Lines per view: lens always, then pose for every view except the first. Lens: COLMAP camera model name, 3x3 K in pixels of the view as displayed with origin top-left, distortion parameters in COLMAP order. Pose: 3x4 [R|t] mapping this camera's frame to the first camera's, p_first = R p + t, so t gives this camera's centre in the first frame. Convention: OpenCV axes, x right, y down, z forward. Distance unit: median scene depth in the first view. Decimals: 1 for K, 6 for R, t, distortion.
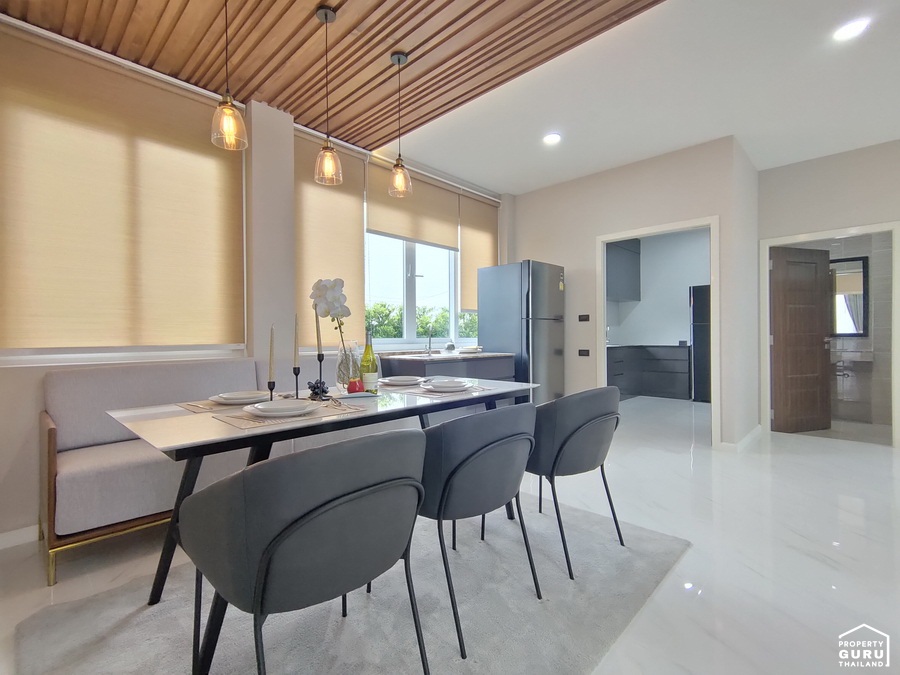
lens RADIAL K [[426.4, 0, 450.0], [0, 426.4, 337.5], [0, 0, 1]] dist [0.000395, 0.000127]
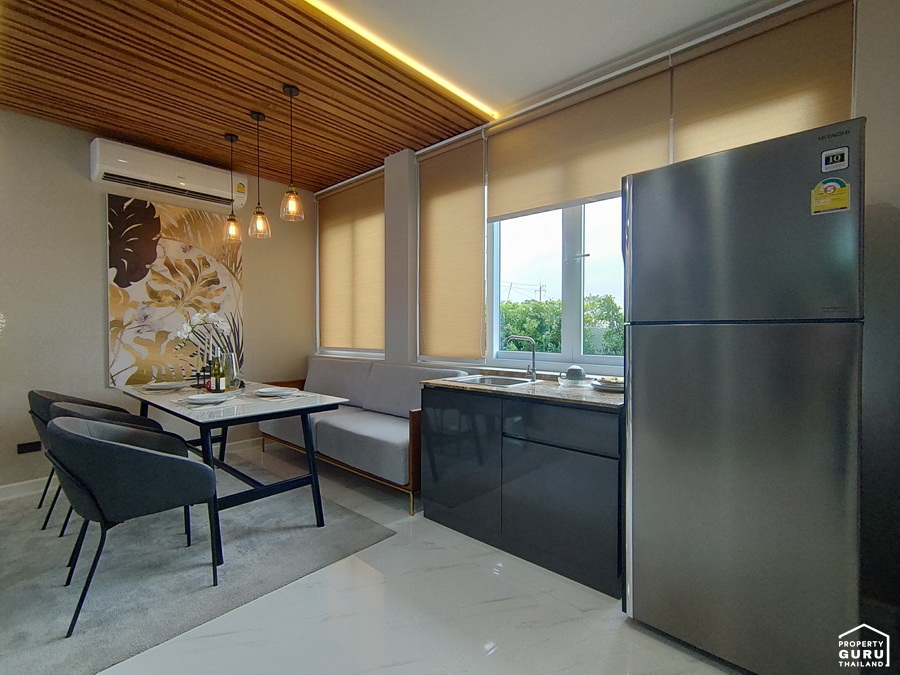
lens RADIAL K [[426.4, 0, 450.0], [0, 426.4, 337.5], [0, 0, 1]] dist [0.000395, 0.000127]
pose [[0.031676, 0.020121, -0.999296, 0.614651], [-0.005432, 0.999786, 0.019959, -0.036795], [0.999483, 0.004796, 0.031778, 0.865945]]
